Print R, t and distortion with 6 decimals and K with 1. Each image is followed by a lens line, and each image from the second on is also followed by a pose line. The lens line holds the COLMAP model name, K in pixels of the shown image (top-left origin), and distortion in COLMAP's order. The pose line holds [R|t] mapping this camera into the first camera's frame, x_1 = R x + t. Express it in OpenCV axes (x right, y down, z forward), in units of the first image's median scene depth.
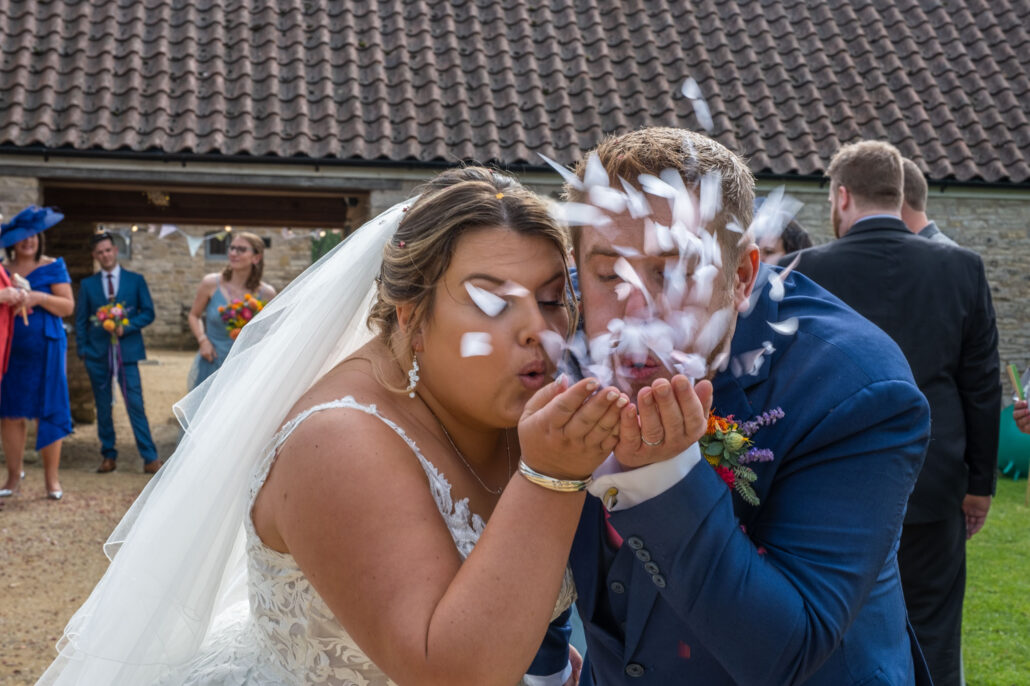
lens RADIAL K [[1949.1, 0, 514.0], [0, 1949.1, 344.3], [0, 0, 1]] dist [0.044746, 0.000000]
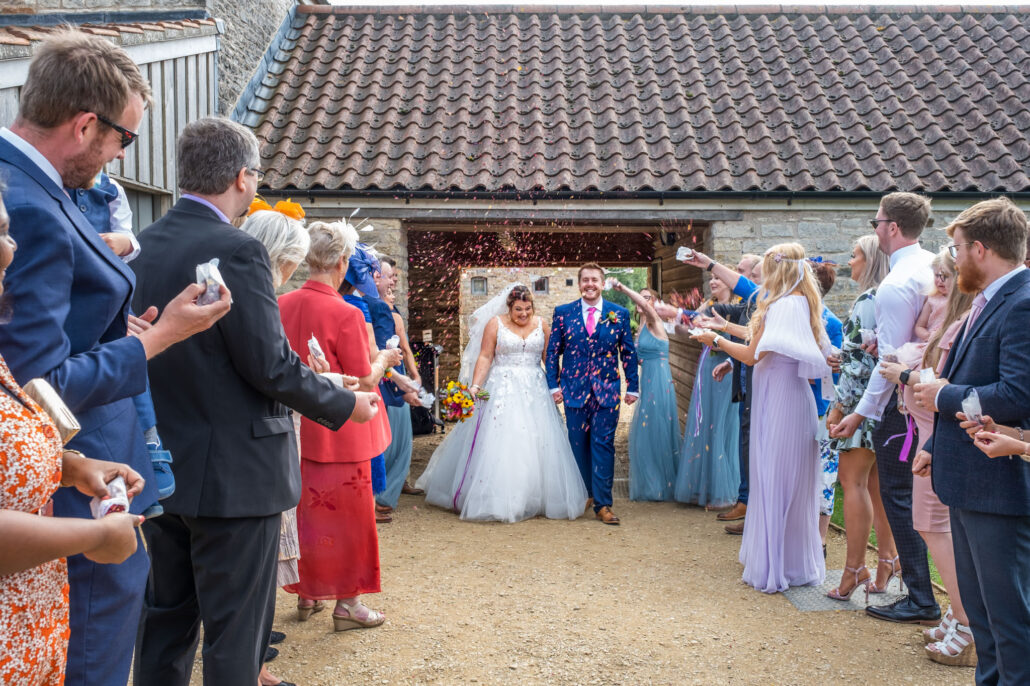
lens RADIAL K [[955.2, 0, 514.5], [0, 955.2, 345.2], [0, 0, 1]] dist [-0.138666, 0.000000]
pose [[0.985734, -0.016714, -0.167479, -0.094141], [0.018623, 0.999778, 0.009836, -0.020198], [0.167277, -0.012815, 0.985827, 0.485011]]
